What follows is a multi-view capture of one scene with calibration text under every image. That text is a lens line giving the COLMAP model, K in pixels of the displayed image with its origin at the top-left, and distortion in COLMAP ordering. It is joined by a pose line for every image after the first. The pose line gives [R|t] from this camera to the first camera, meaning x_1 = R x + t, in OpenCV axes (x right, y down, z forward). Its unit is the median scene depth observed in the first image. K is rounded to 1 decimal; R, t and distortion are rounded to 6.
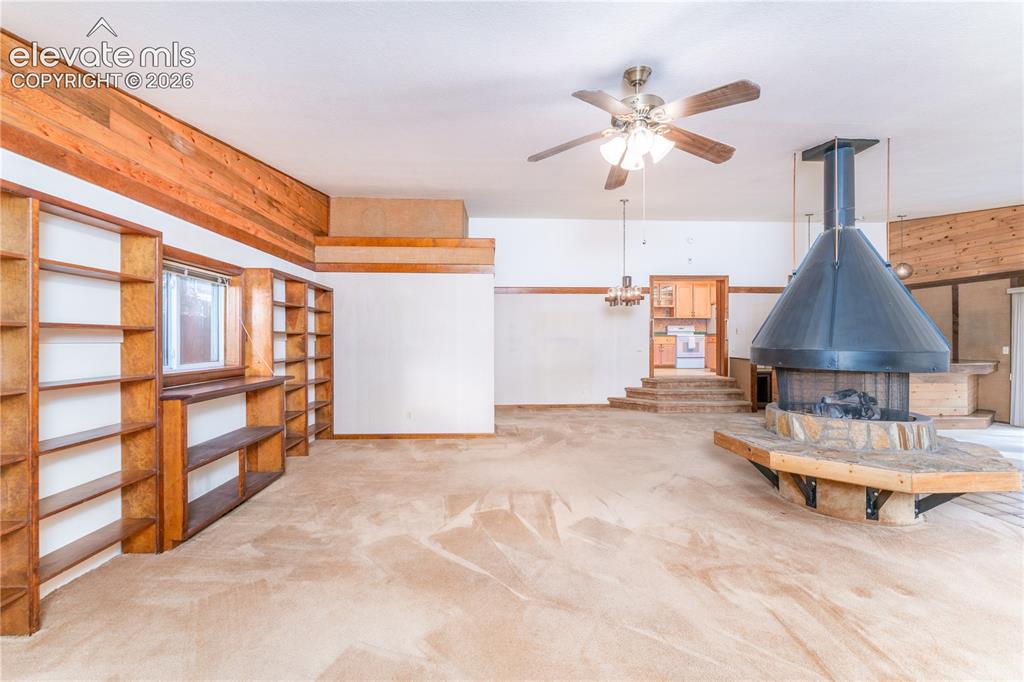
lens RADIAL K [[412.6, 0, 507.7], [0, 412.6, 338.2], [0, 0, 1]] dist [-0.000587, -0.000876]
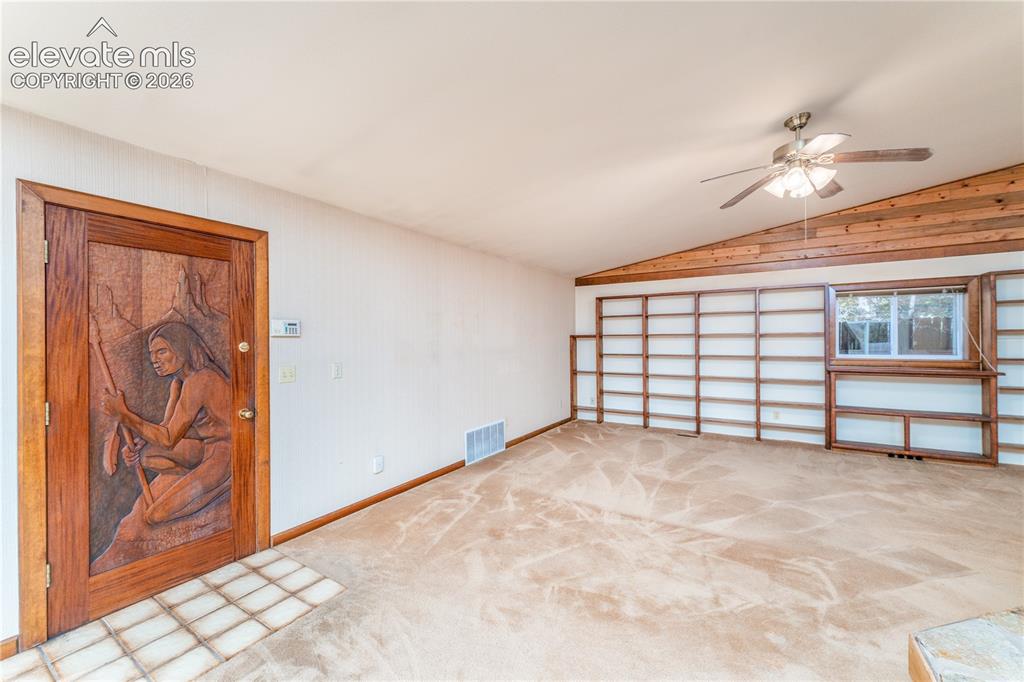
lens RADIAL K [[412.6, 0, 511.6], [0, 412.6, 341.7], [0, 0, 1]] dist [-0.000587, -0.000876]
pose [[-0.586958, 0.002661, -0.809613, 1.044143], [0.007479, 0.999970, -0.002136, 0.008890], [0.809583, -0.007309, -0.586960, 0.614285]]
